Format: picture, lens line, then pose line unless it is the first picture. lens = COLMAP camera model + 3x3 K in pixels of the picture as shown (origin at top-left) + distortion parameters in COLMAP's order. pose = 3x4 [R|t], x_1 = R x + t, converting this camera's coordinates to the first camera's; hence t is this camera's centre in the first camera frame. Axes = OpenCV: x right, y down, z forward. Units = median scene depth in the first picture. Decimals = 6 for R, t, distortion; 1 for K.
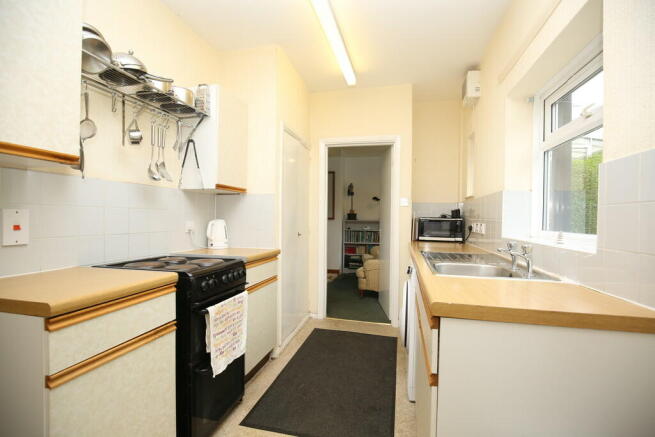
lens RADIAL K [[301.0, 0, 326.4], [0, 301.0, 222.5], [0, 0, 1]] dist [-0.004554, -0.000480]
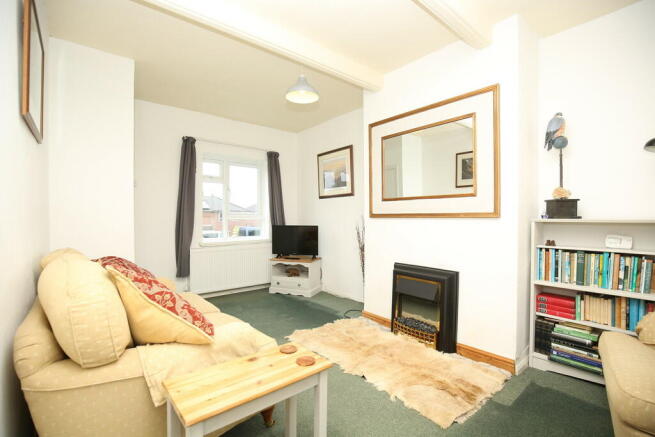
lens RADIAL K [[301.0, 0, 328.2], [0, 301.0, 218.2], [0, 0, 1]] dist [-0.004554, -0.000480]
pose [[0.835068, 0.003958, -0.550133, 0.050937], [-0.013324, 0.999826, -0.013032, -0.000804], [0.549986, 0.018212, 0.834975, 0.565241]]
